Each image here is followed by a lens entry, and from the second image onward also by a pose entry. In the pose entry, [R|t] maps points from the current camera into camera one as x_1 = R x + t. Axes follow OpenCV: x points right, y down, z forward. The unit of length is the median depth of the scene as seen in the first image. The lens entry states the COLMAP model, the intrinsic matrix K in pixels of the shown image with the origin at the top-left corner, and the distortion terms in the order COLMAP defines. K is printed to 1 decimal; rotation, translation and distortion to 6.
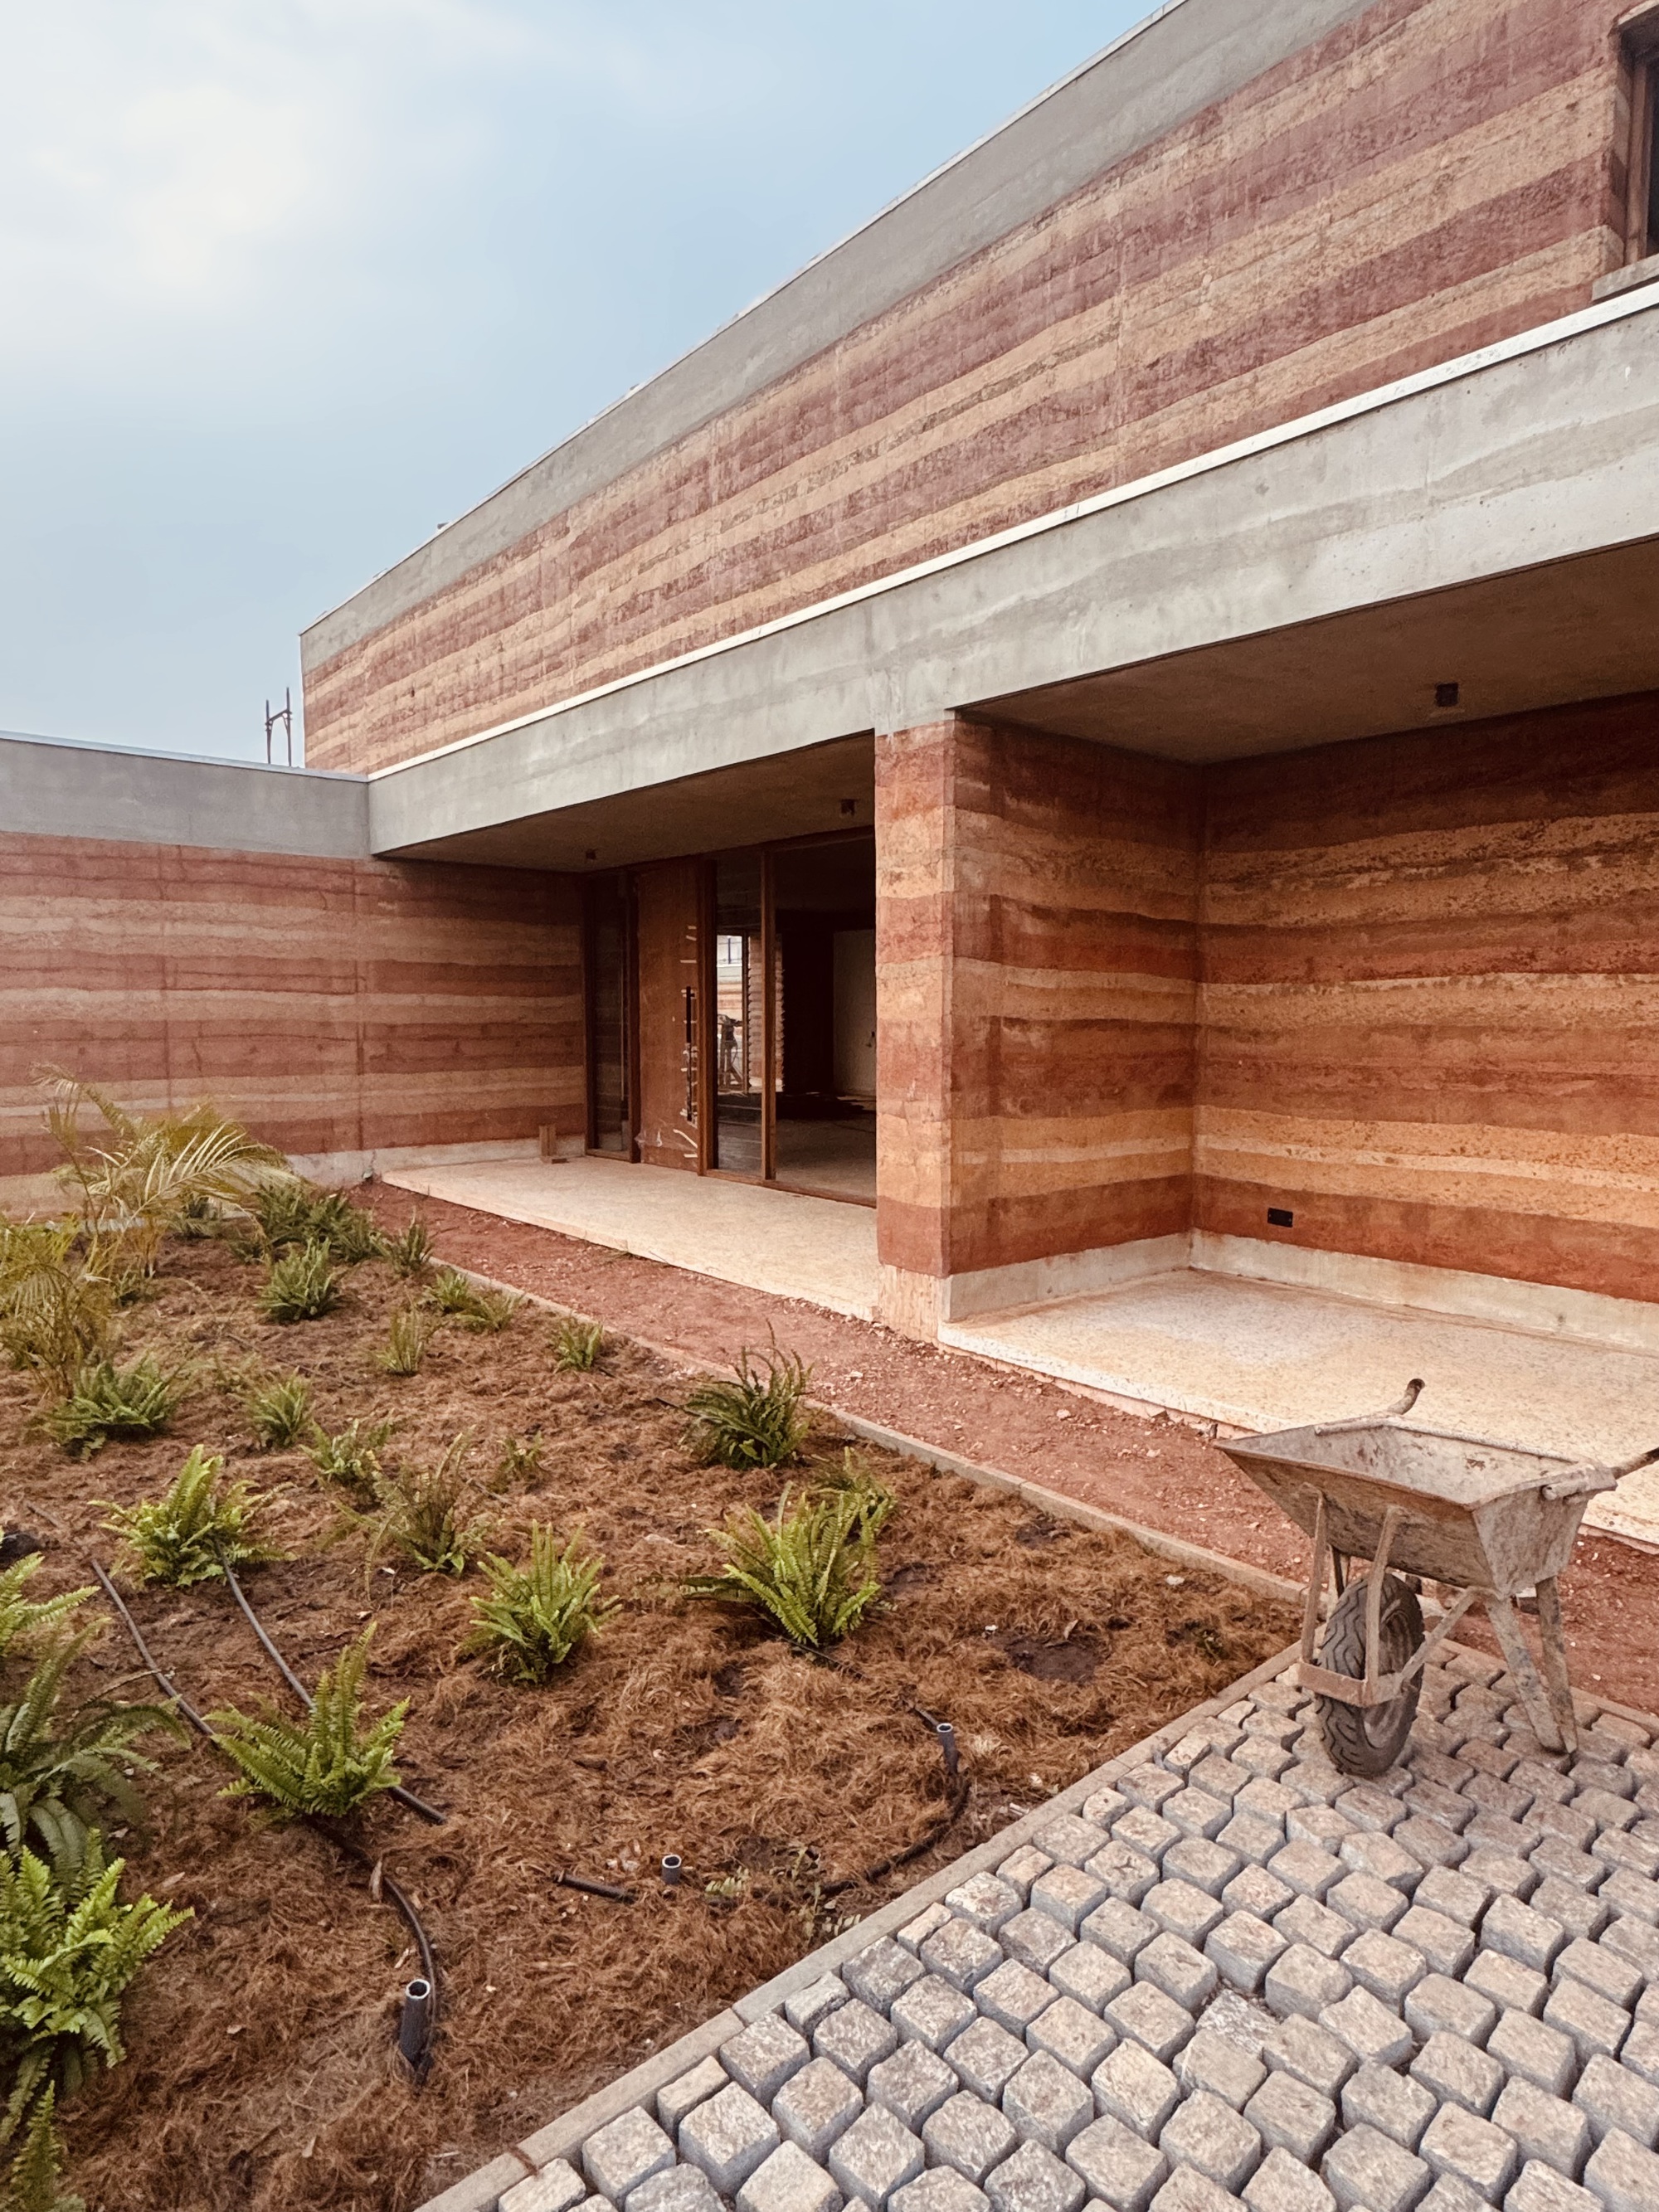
lens RADIAL K [[1224.6, 0, 829.5], [0, 1224.6, 1106.0], [0, 0, 1]] dist [-0.001717, -0.000763]
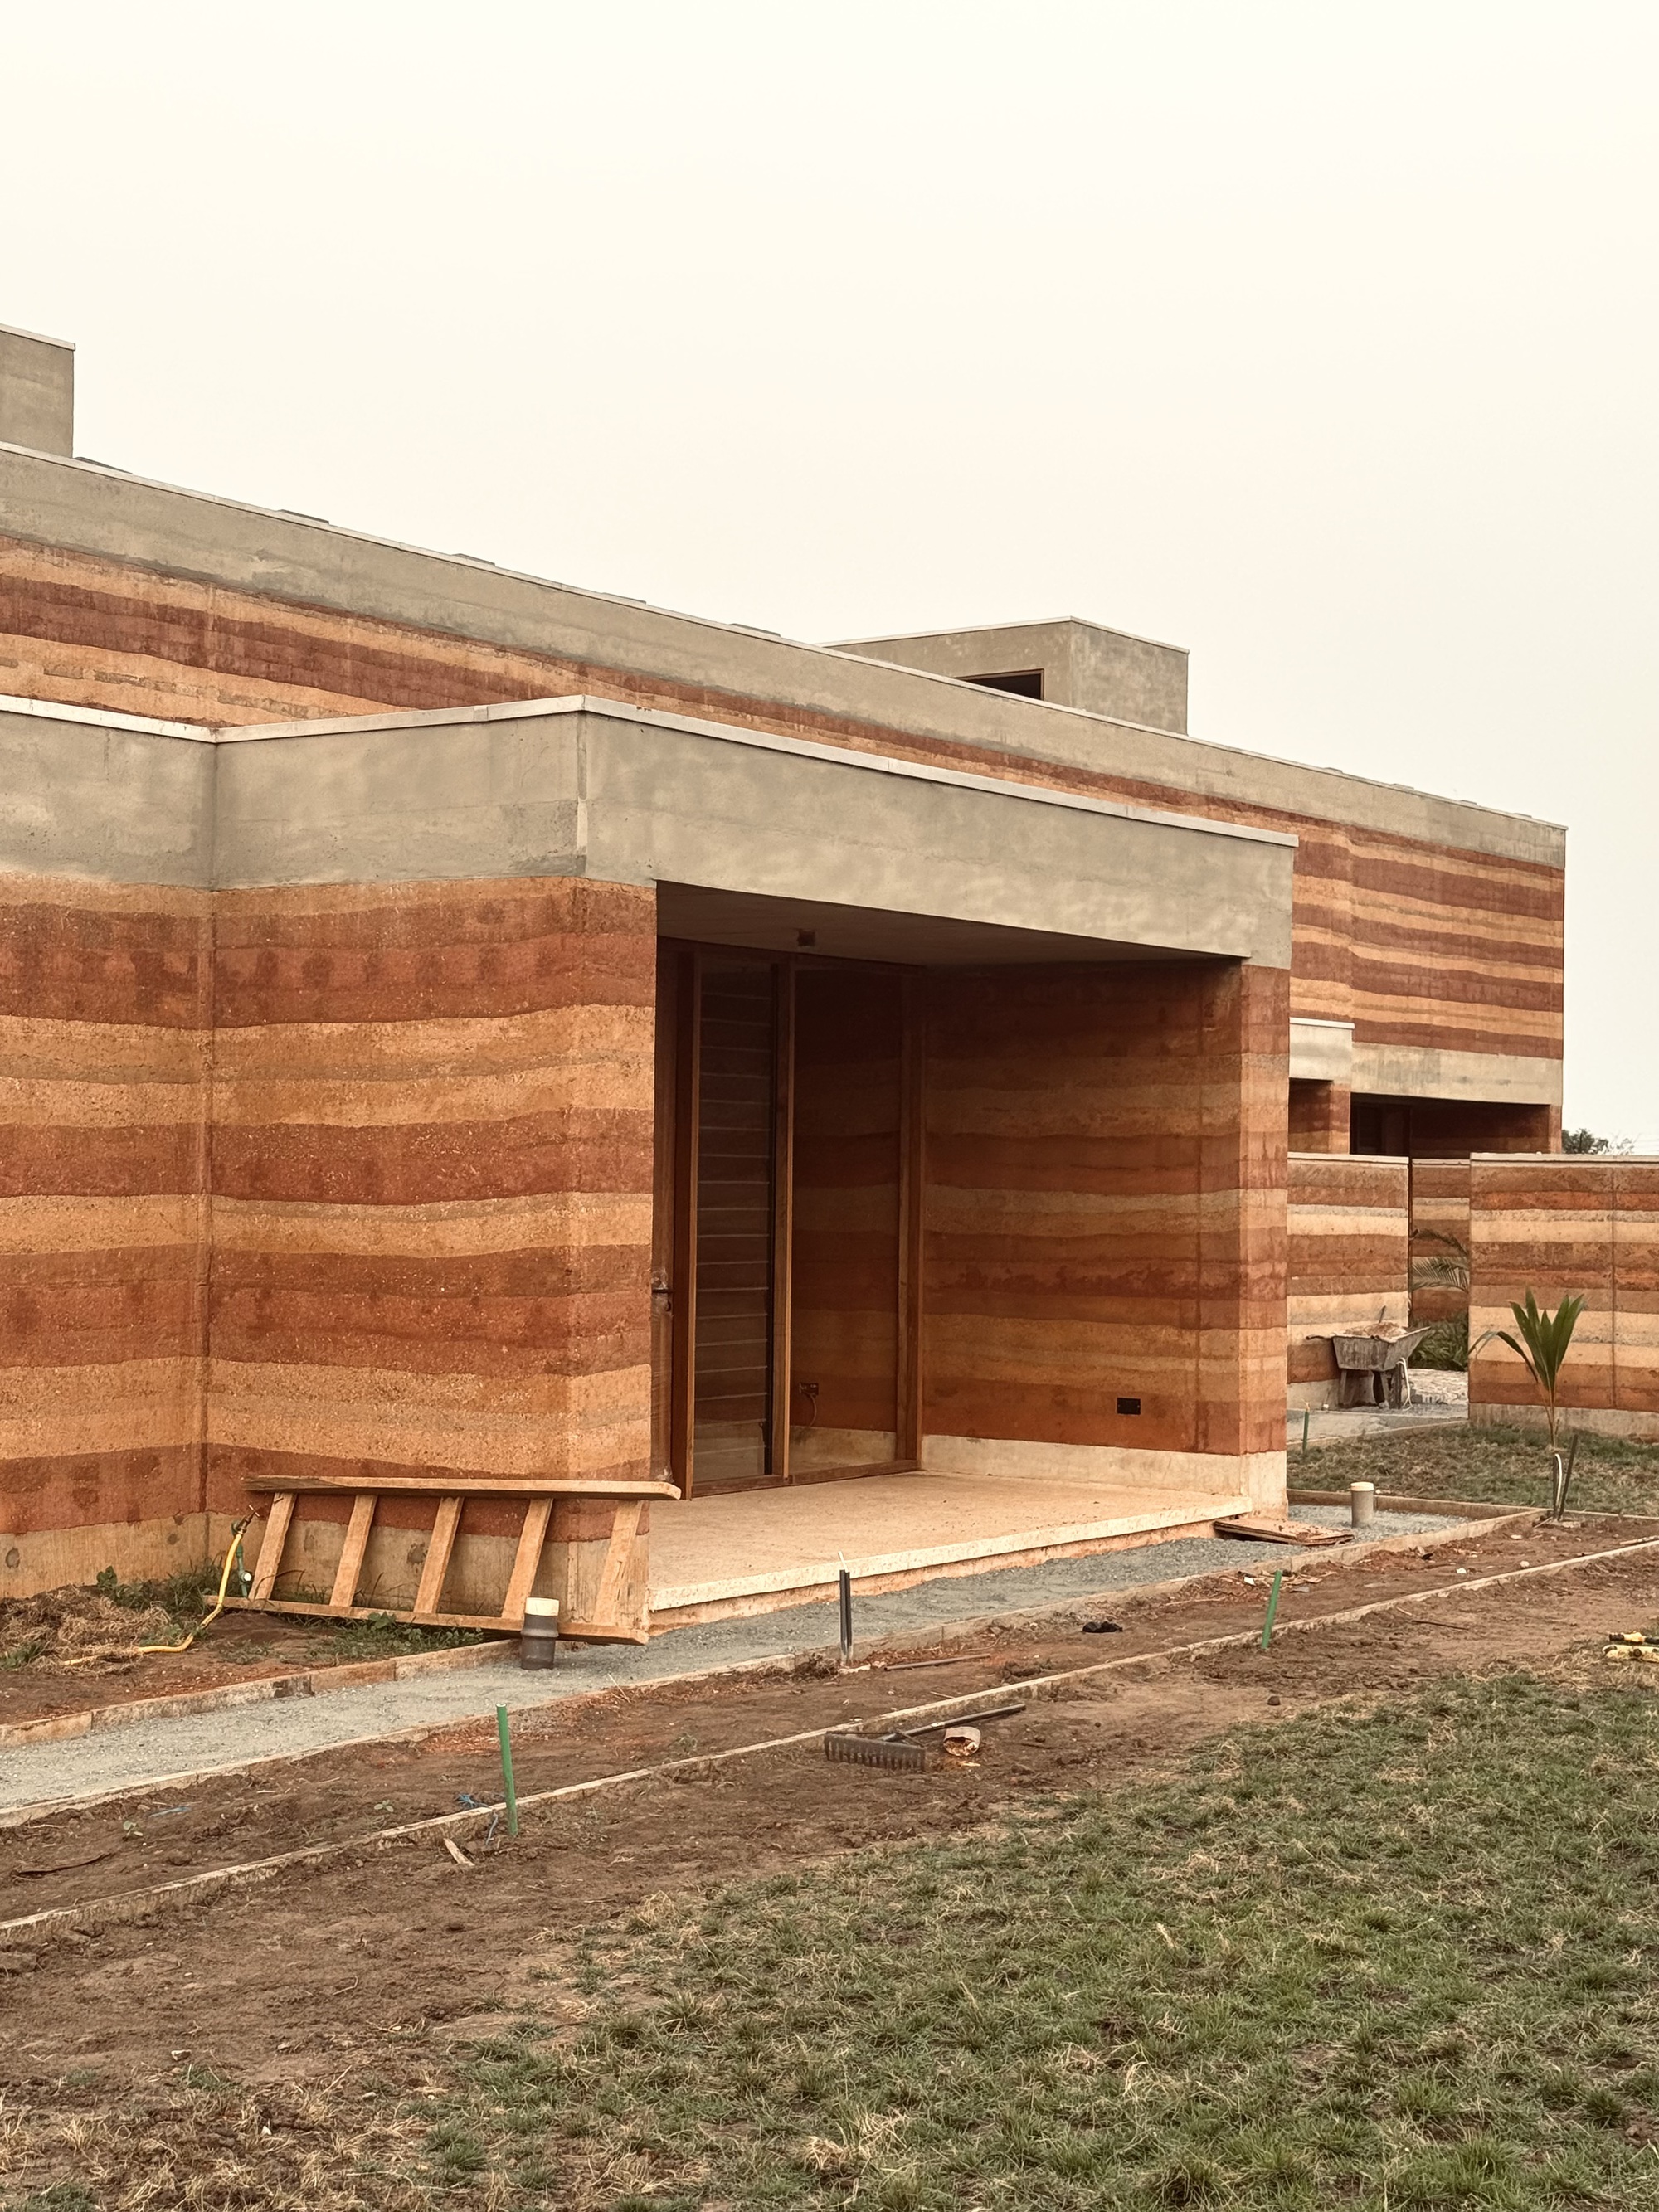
lens RADIAL K [[3283.6, 0, 829.5], [0, 3283.6, 1106.0], [0, 0, 1]] dist [0.148213, -0.013965]
pose [[-0.249014, 0.014888, 0.968386, -3.111975], [0.064504, 0.997917, 0.001245, -0.137837], [-0.966350, 0.062775, -0.249455, 1.370646]]
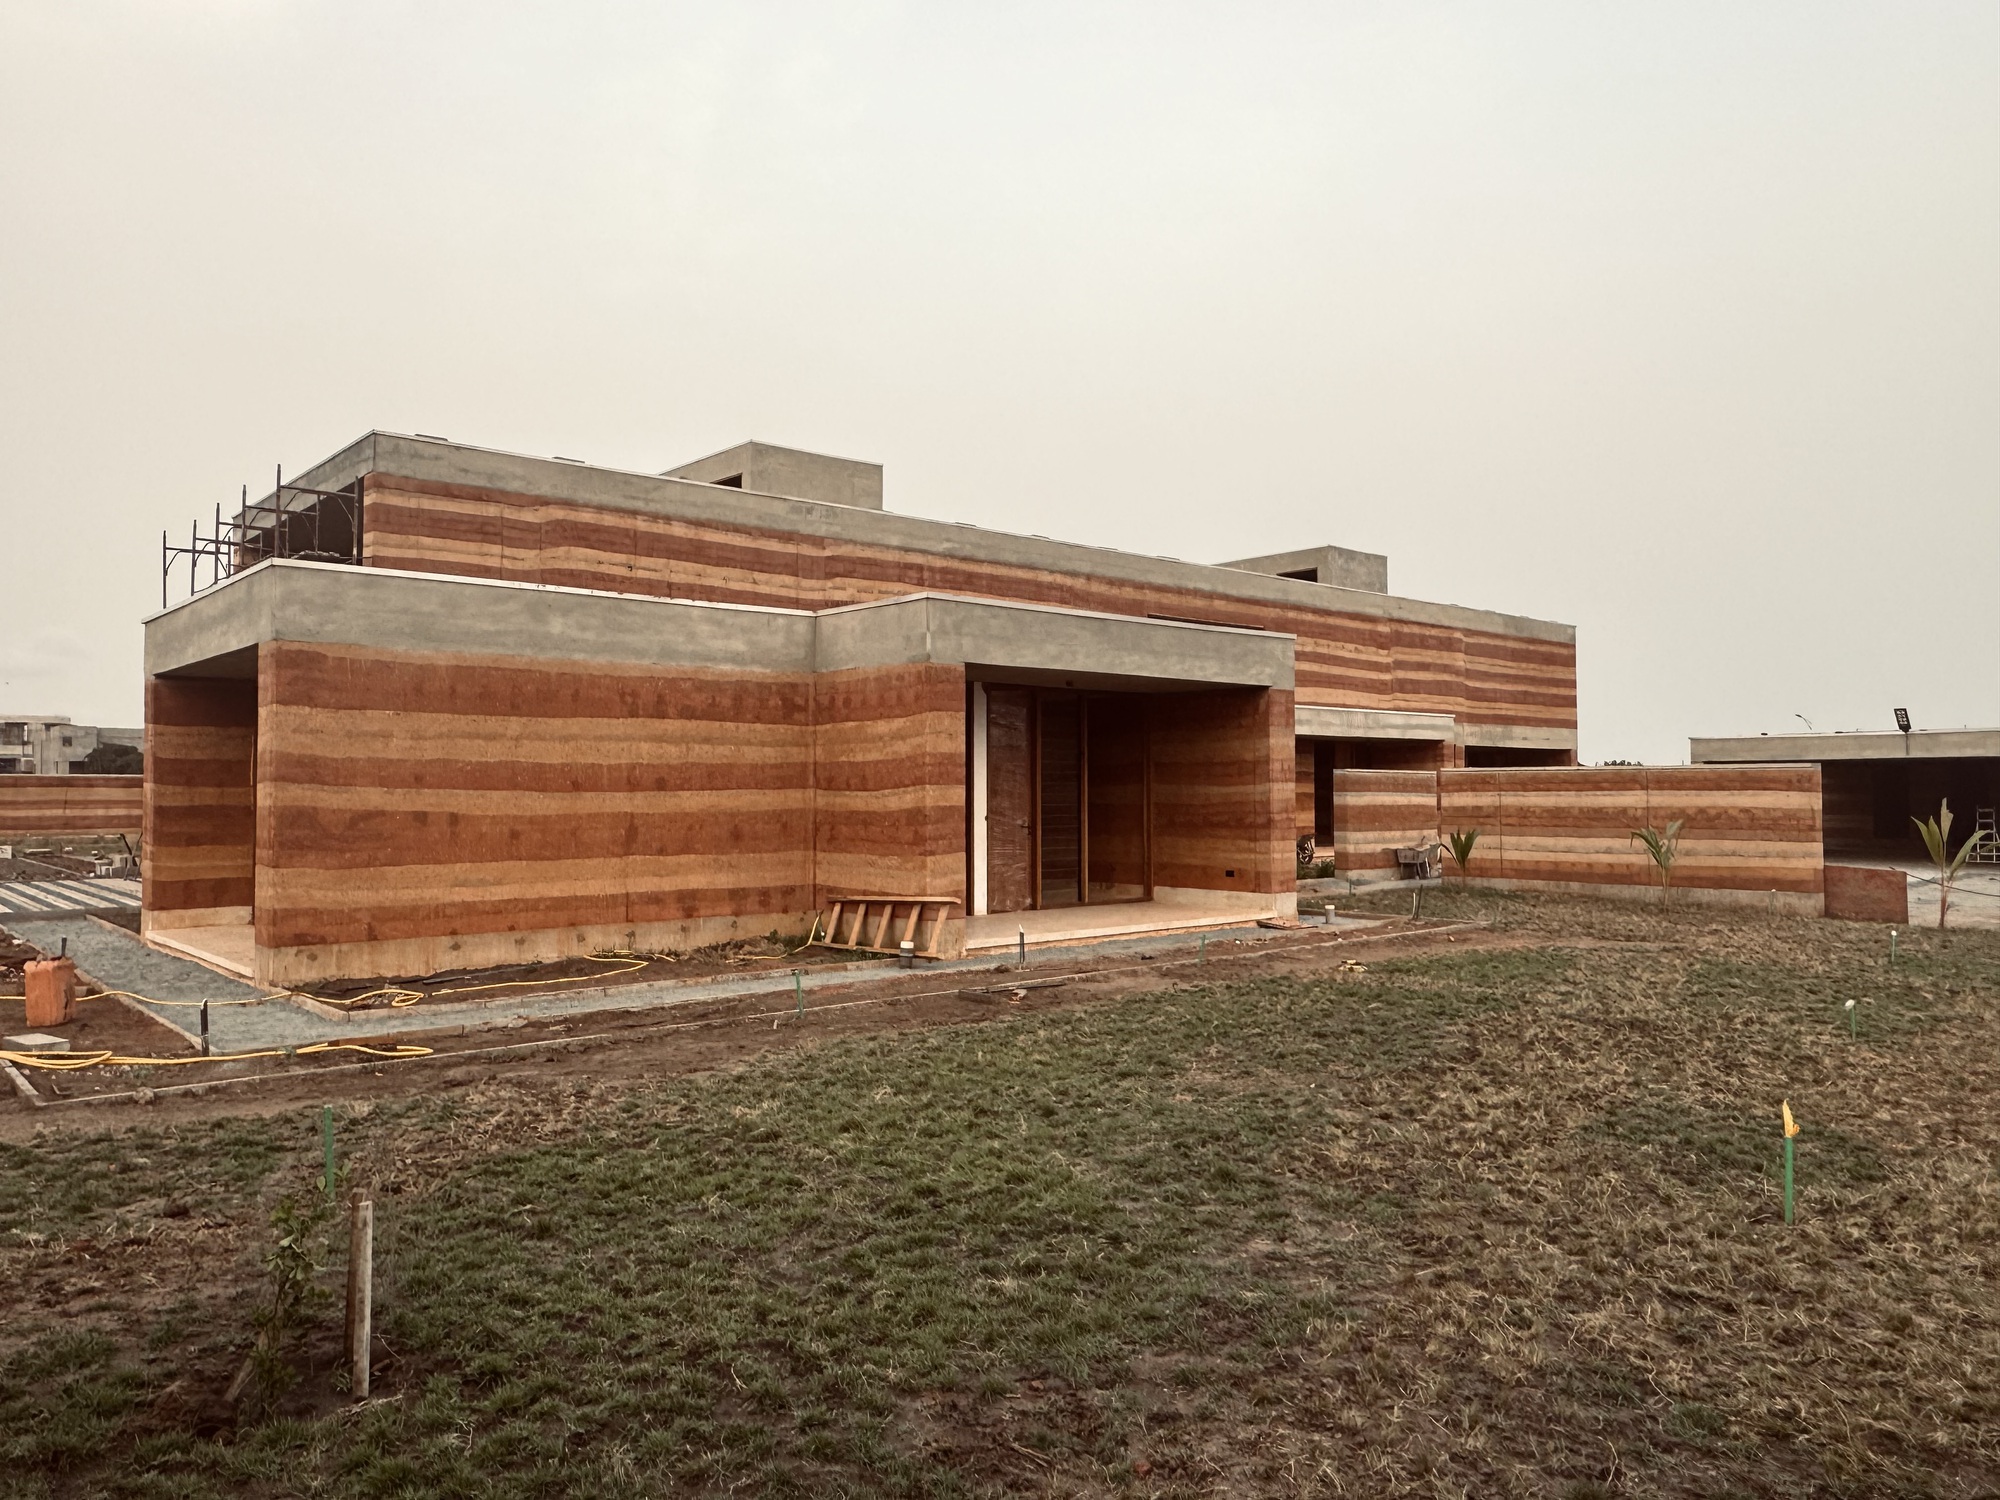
lens RADIAL K [[1391.4, 0, 1000.0], [0, 1391.4, 750.0], [0, 0, 1]] dist [0.000974, -0.000792]
pose [[-0.014764, 0.026539, 0.999539, -3.255313], [0.082429, 0.996277, -0.025235, -0.097842], [-0.996488, 0.082018, -0.016897, 1.059120]]
